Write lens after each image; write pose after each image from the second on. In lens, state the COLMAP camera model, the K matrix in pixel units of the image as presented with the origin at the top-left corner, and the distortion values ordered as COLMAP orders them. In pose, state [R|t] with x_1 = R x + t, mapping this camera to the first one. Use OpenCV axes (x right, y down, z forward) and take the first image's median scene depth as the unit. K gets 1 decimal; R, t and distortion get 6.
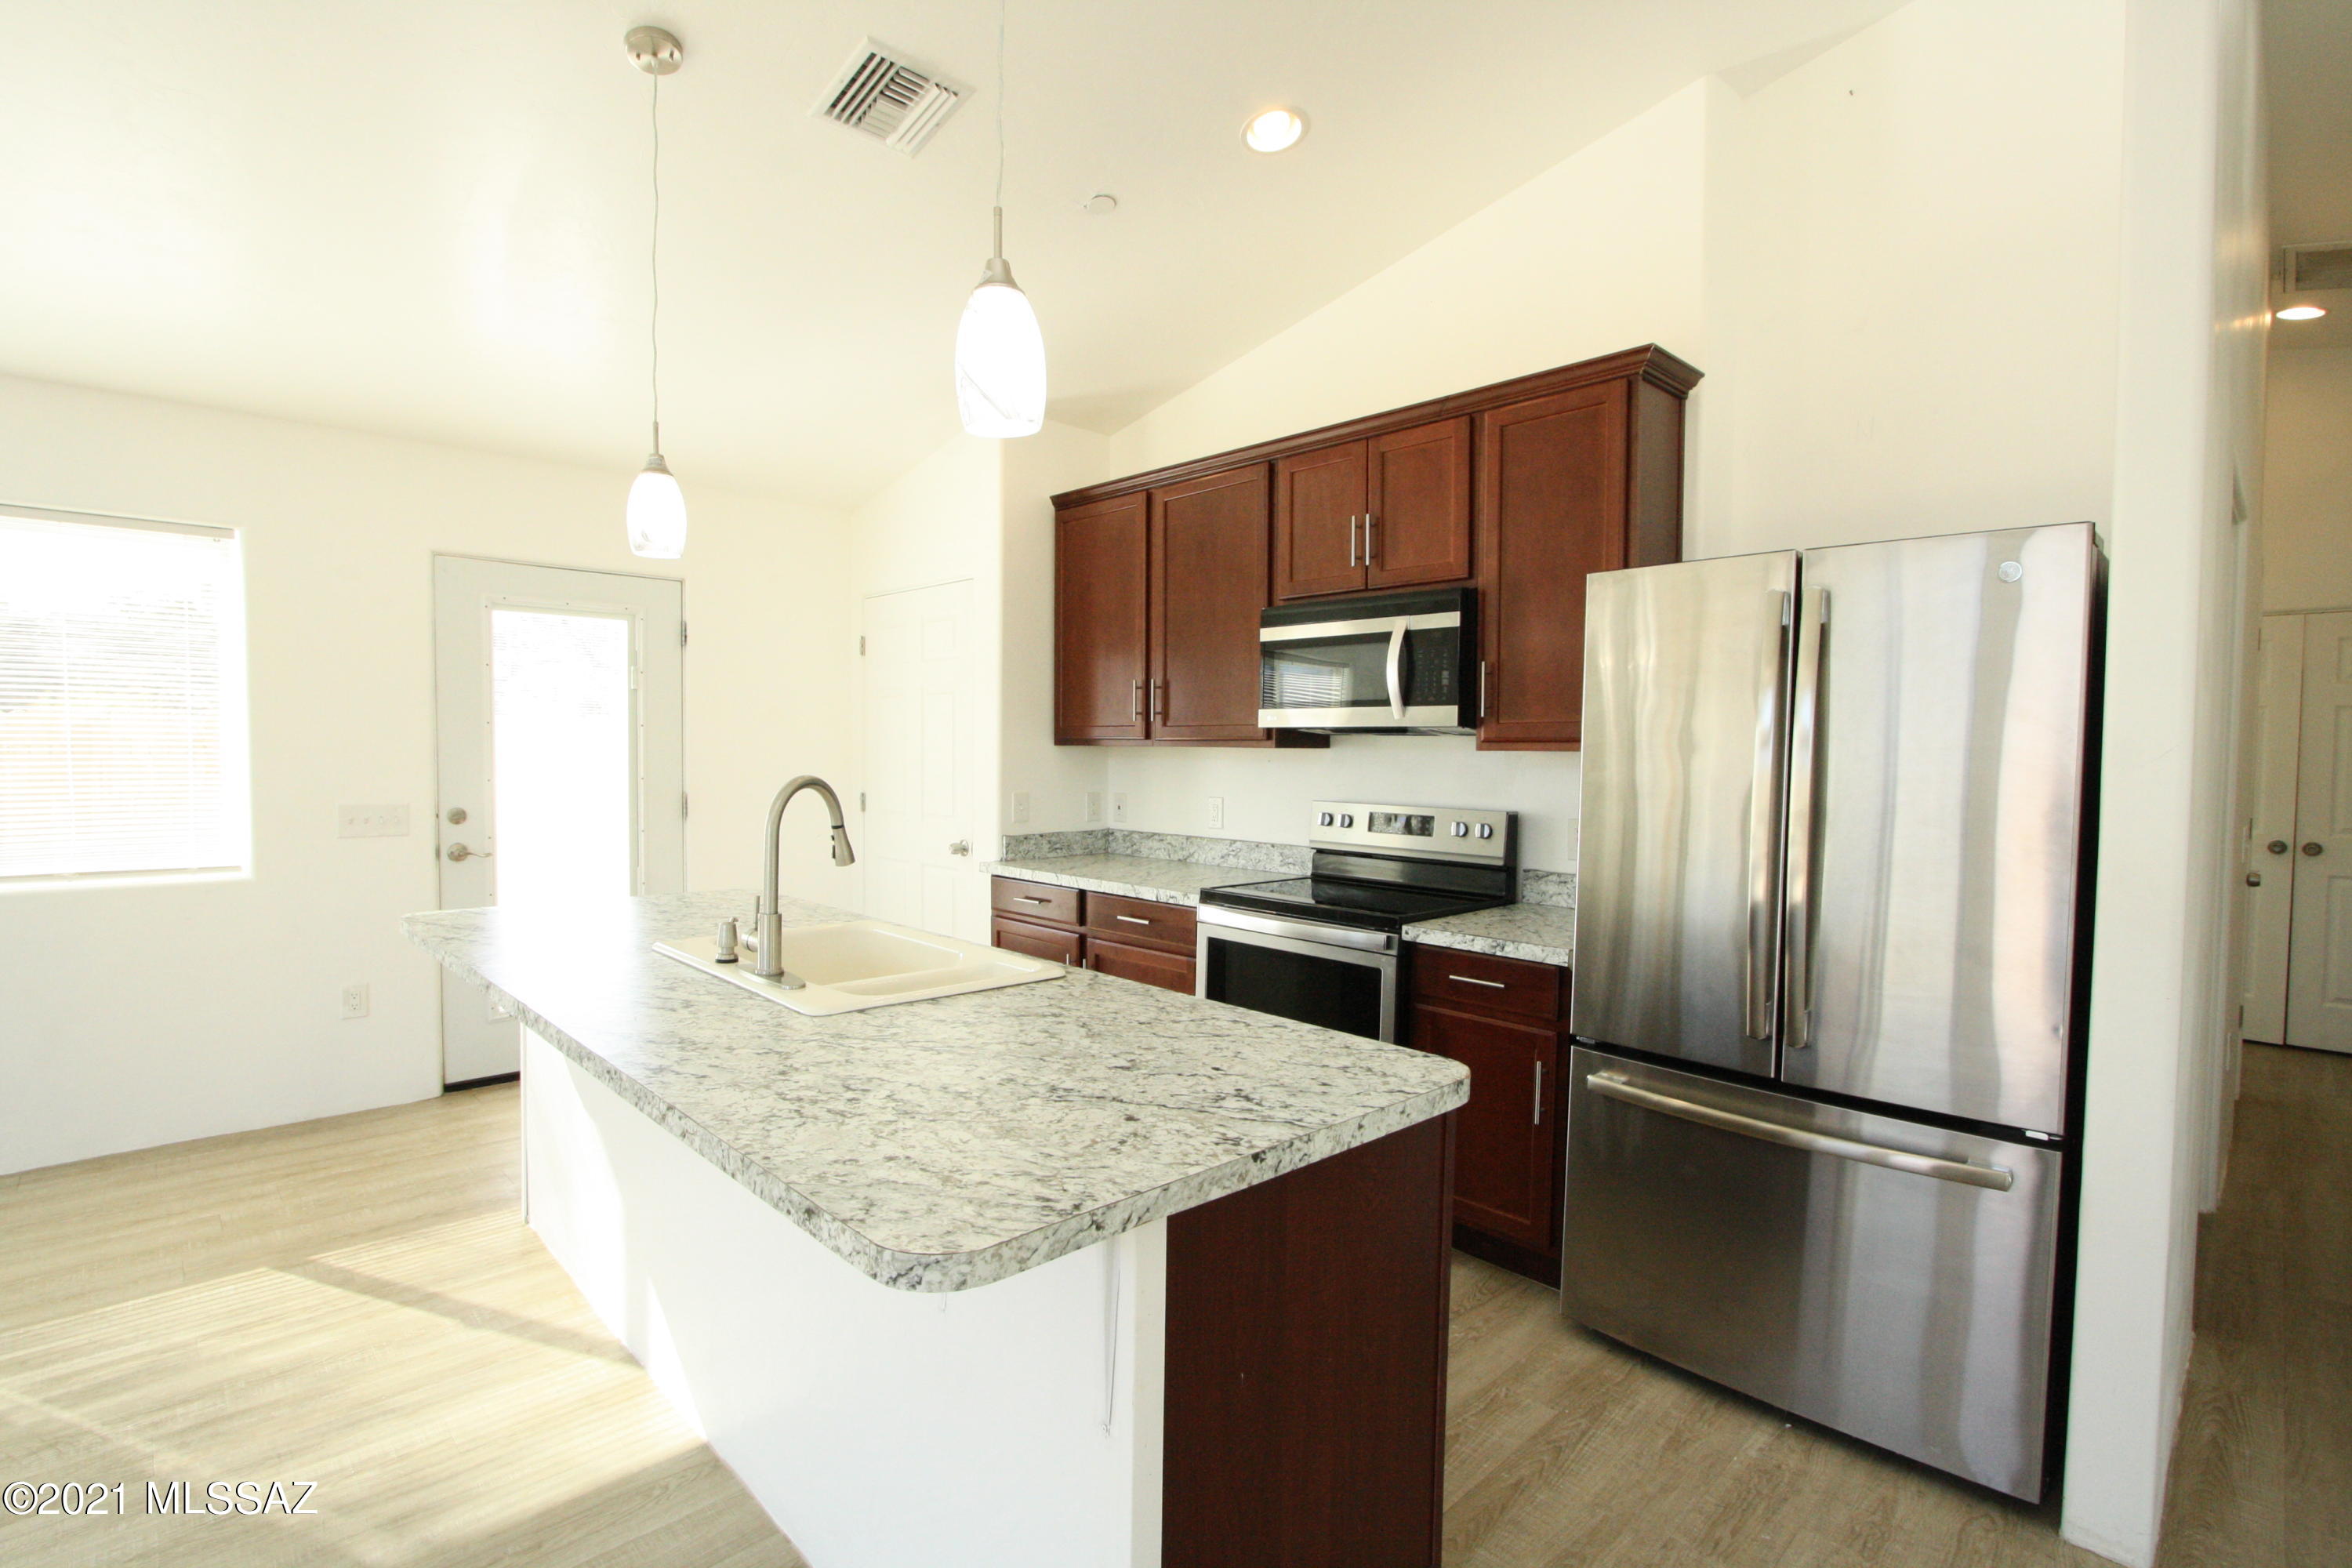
lens RADIAL K [[1101.8, 0, 1173.8], [0, 1101.8, 785.2], [0, 0, 1]] dist [-0.023715, 0.005794]
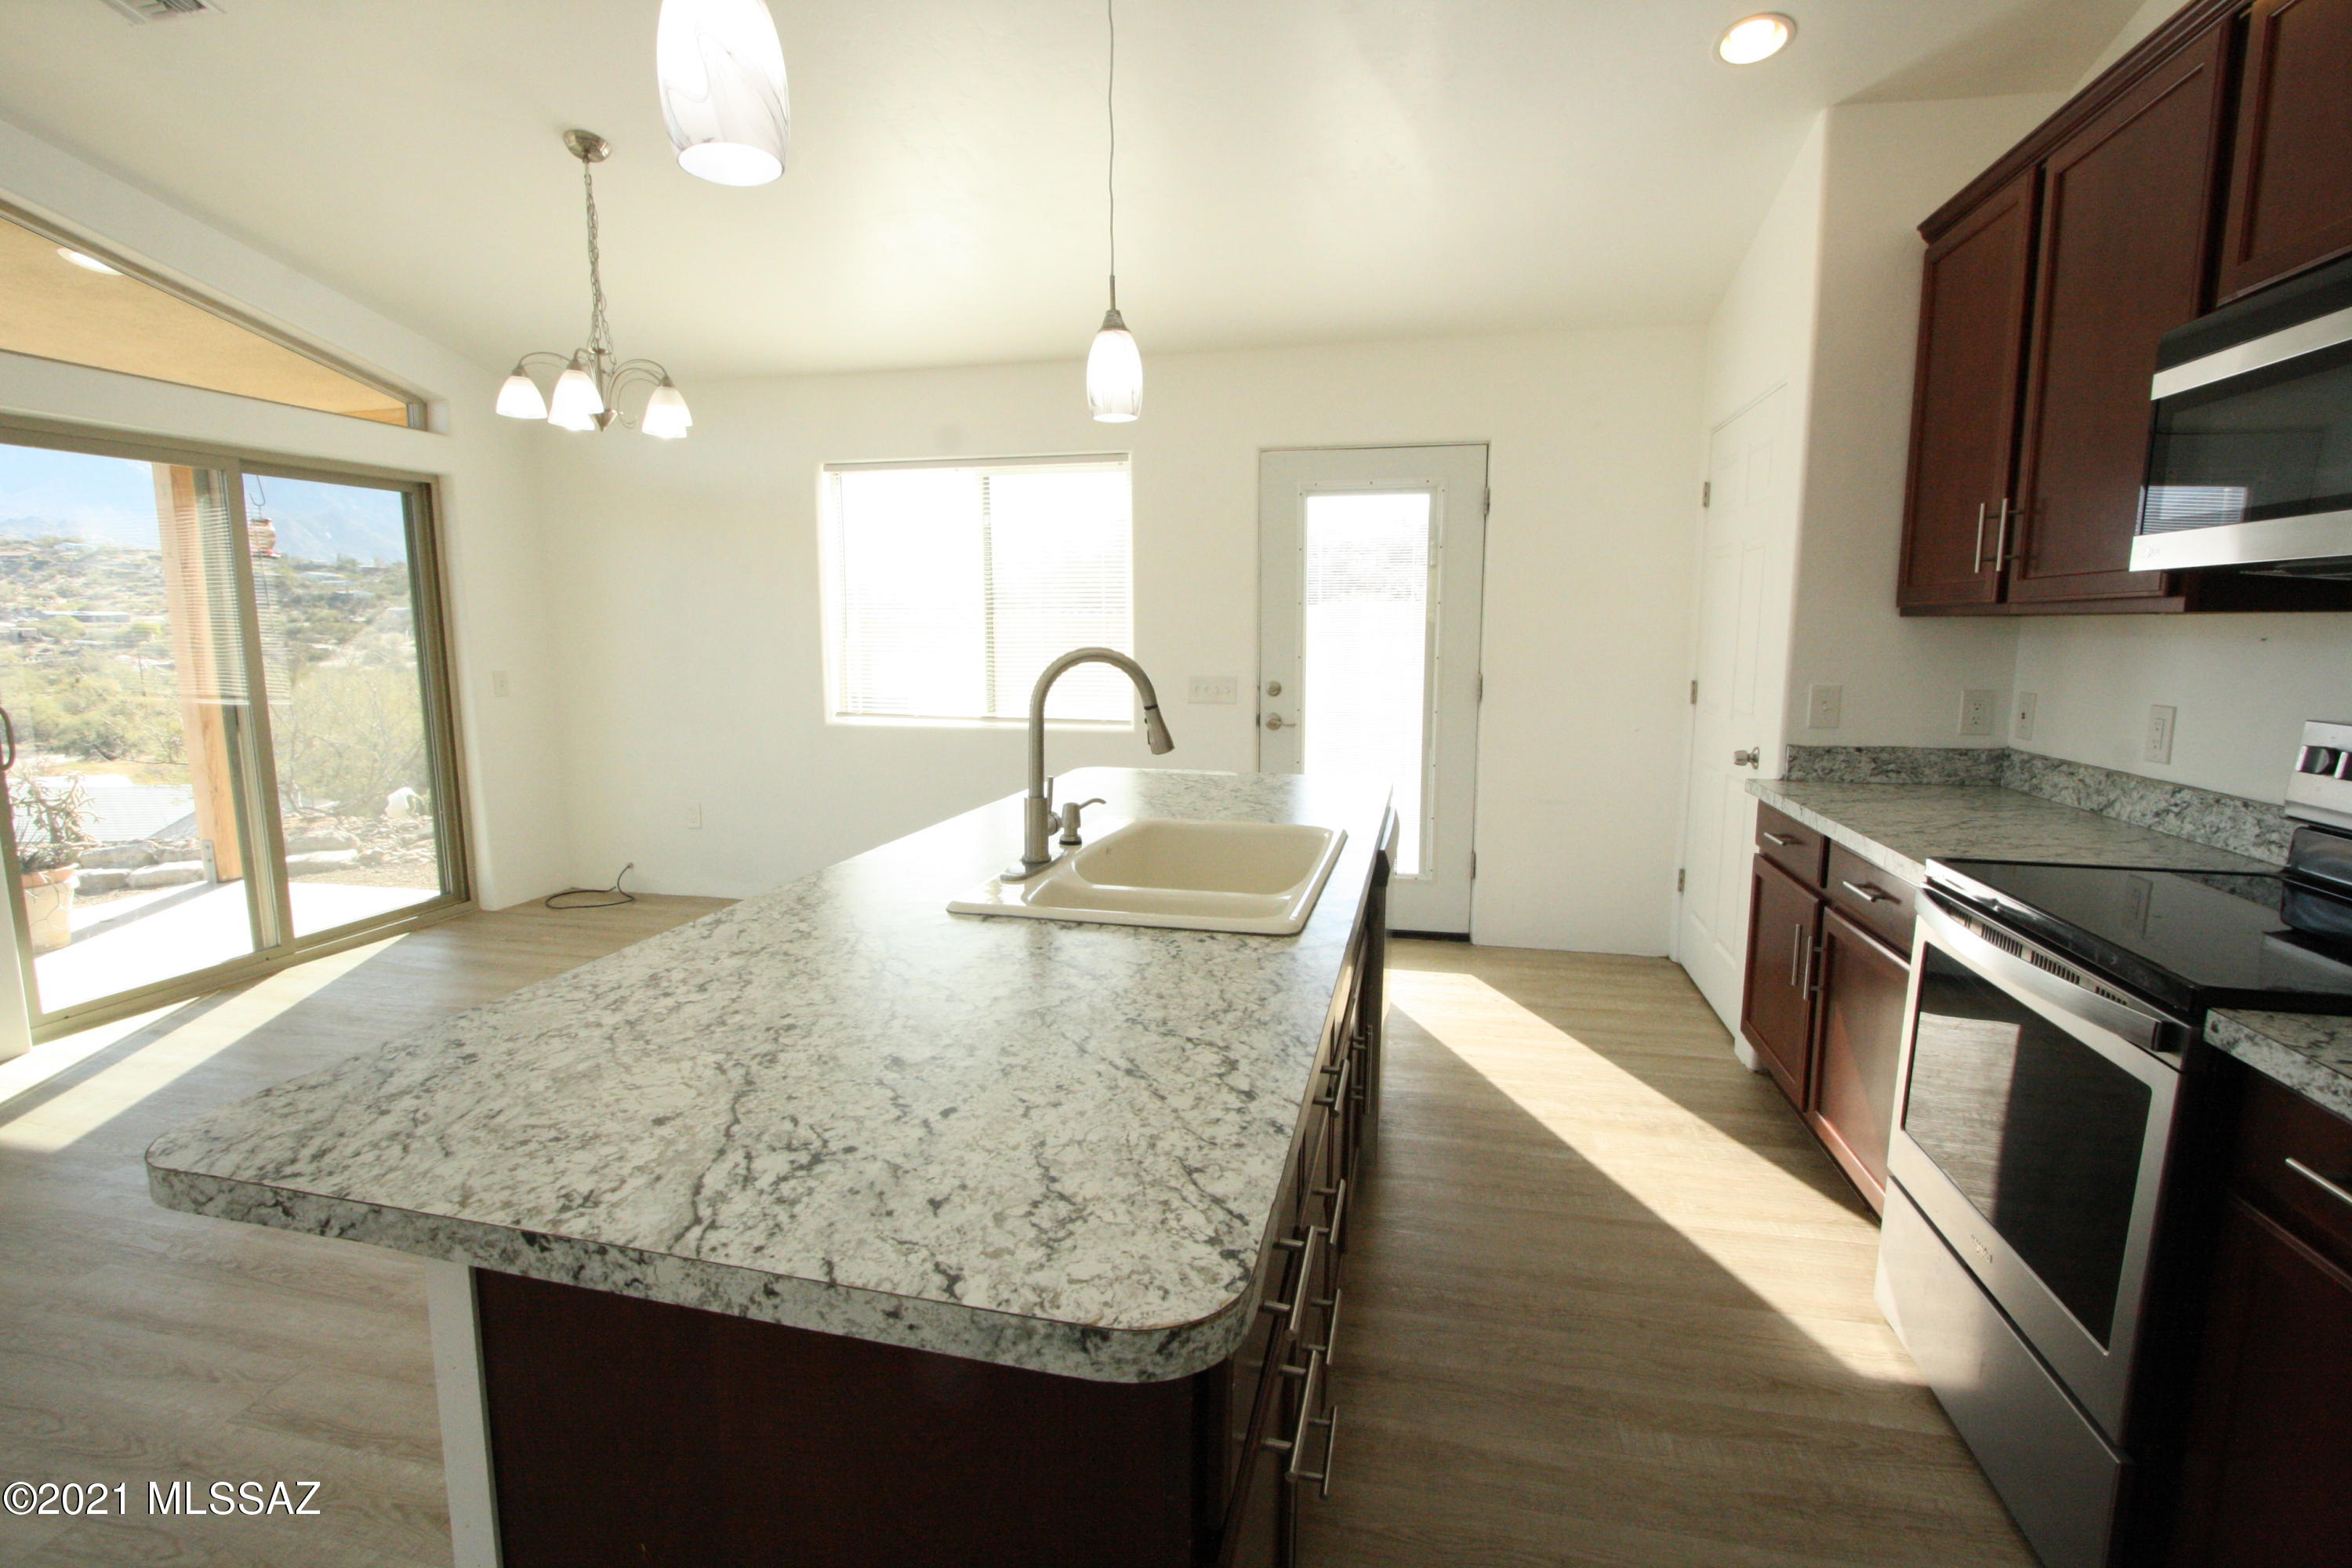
lens RADIAL K [[1101.8, 0, 1173.8], [0, 1101.8, 785.2], [0, 0, 1]] dist [-0.023715, 0.005794]
pose [[0.541268, 0.108549, -0.833814, 0.317848], [-0.022219, 0.993132, 0.114866, -0.001200], [0.840556, -0.043647, 0.539963, 0.403786]]
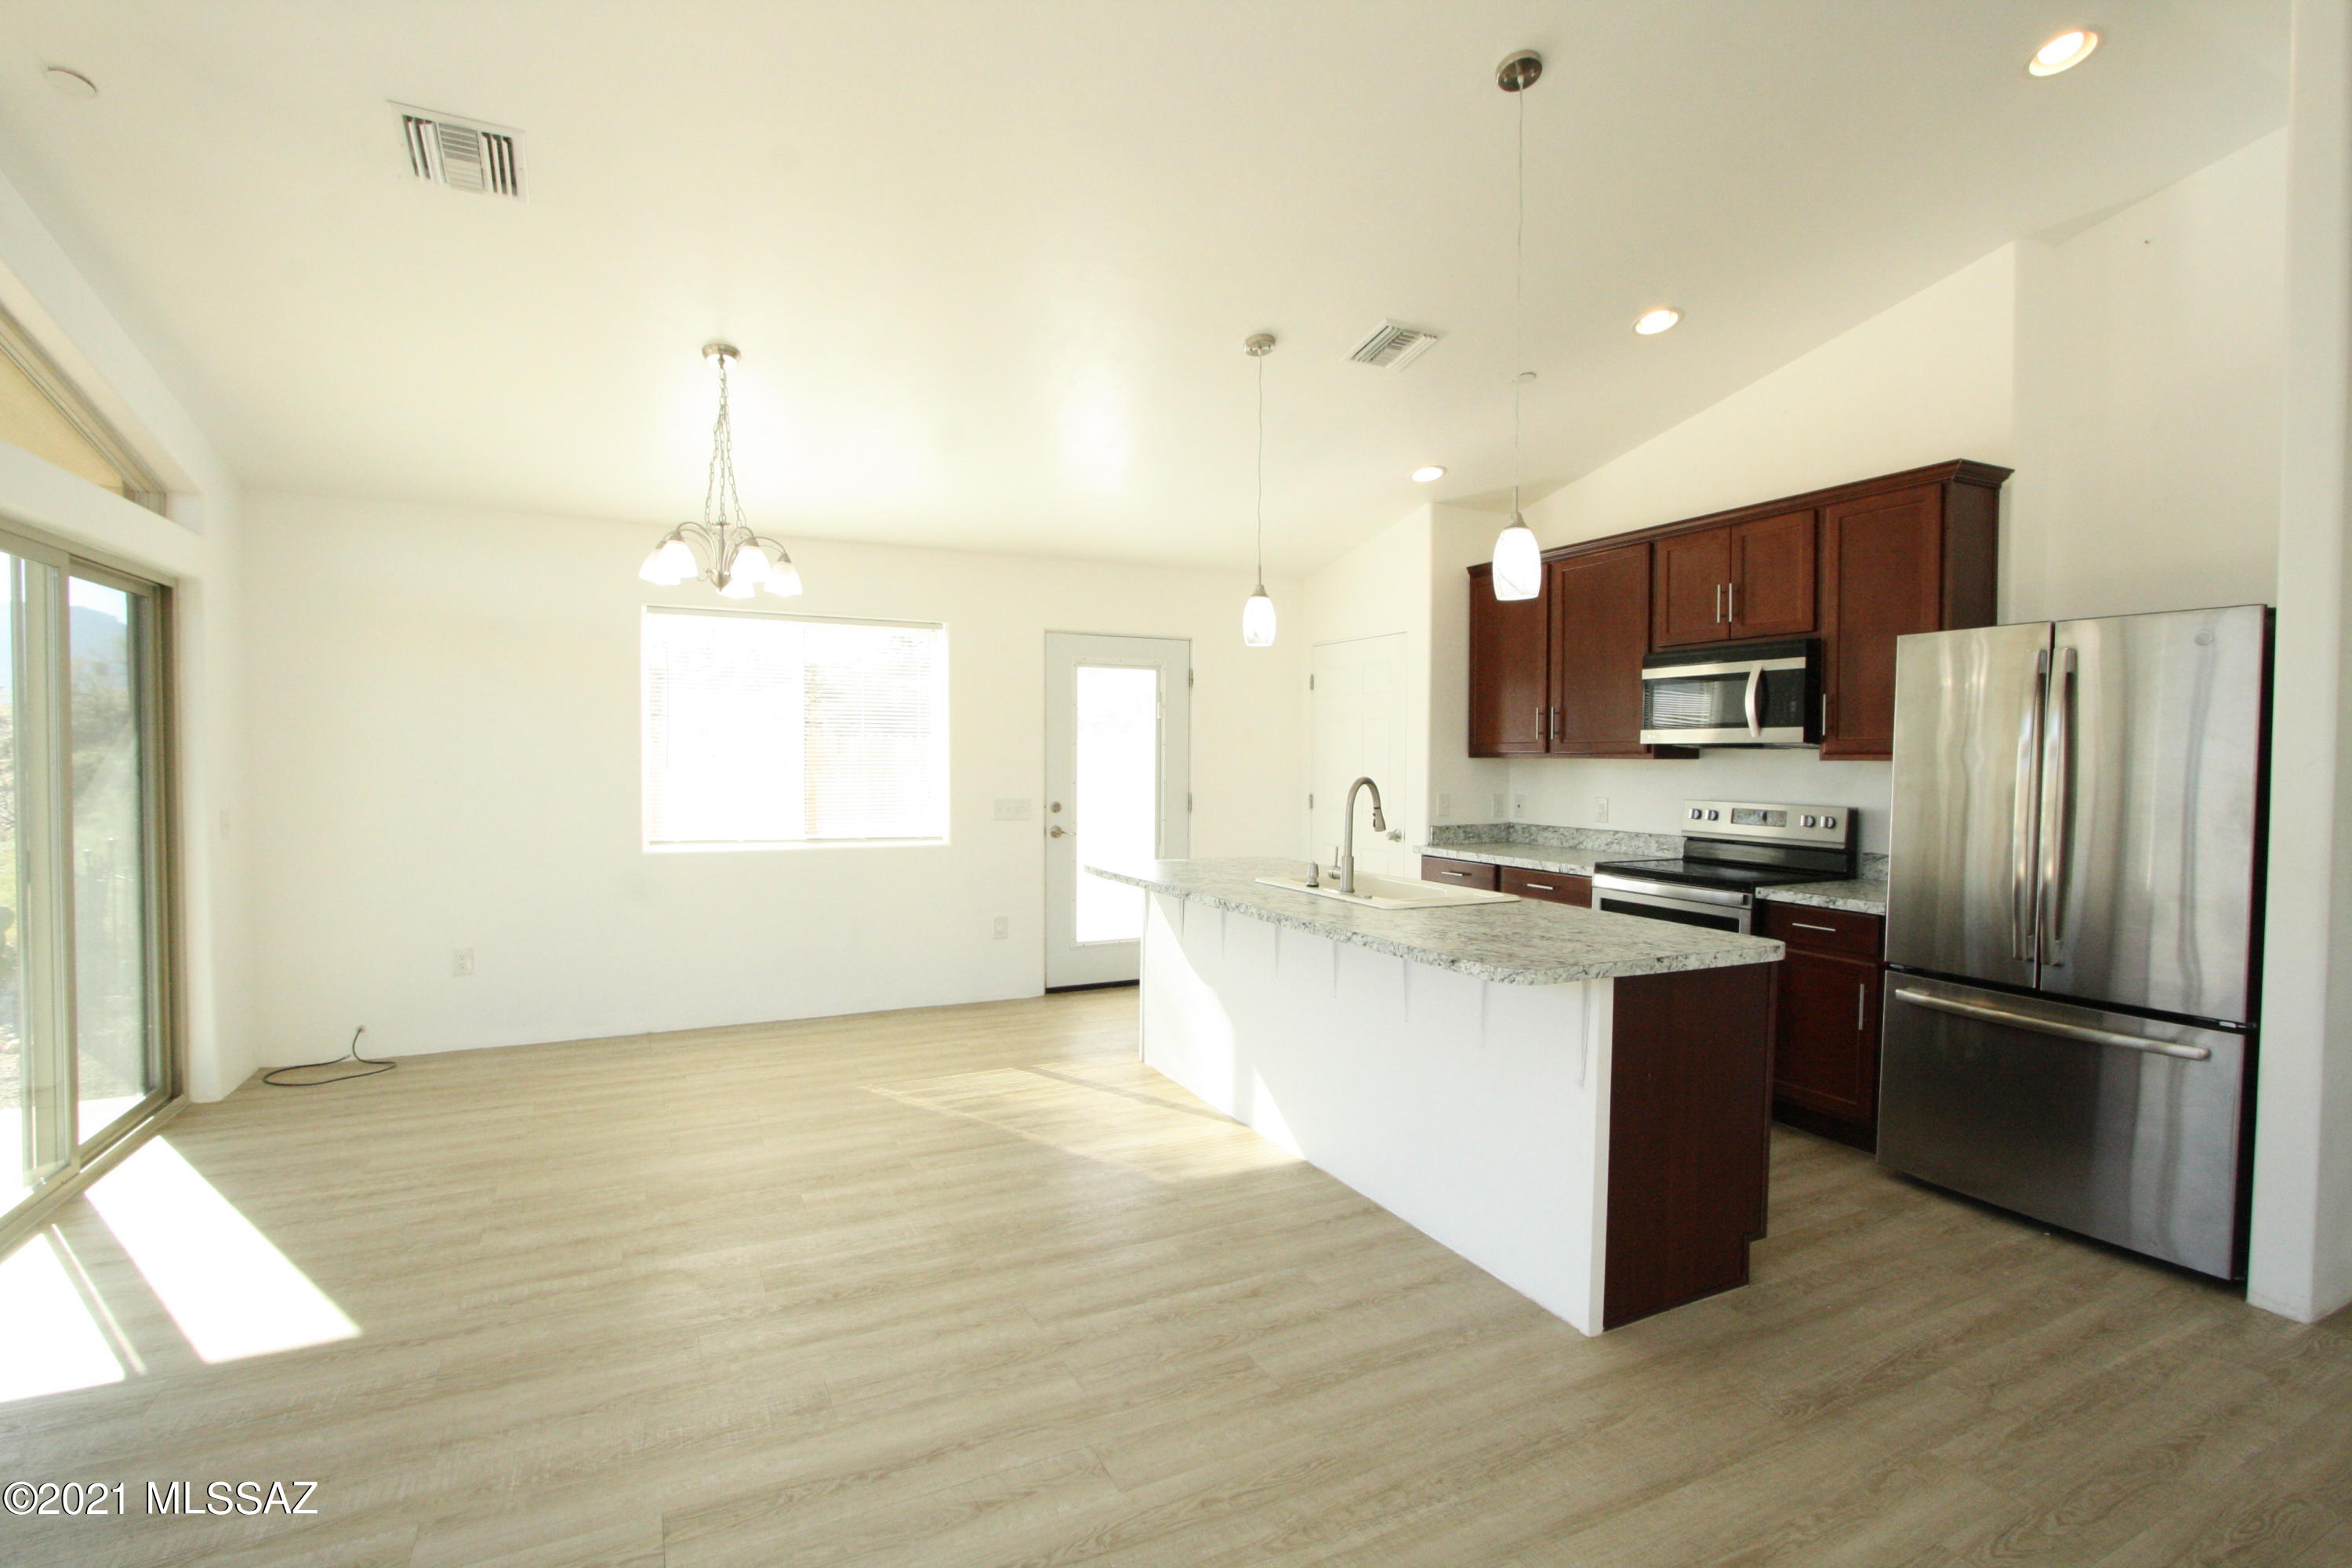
lens RADIAL K [[1096.6, 0, 1173.8], [0, 1096.6, 793.1], [0, 0, 1]] dist [-0.020745, 0.004872]
pose [[0.952893, 0.004688, -0.303271, -0.070376], [-0.005452, 0.999984, -0.001675, 0.014758], [0.303258, 0.003250, 0.952903, -0.501416]]
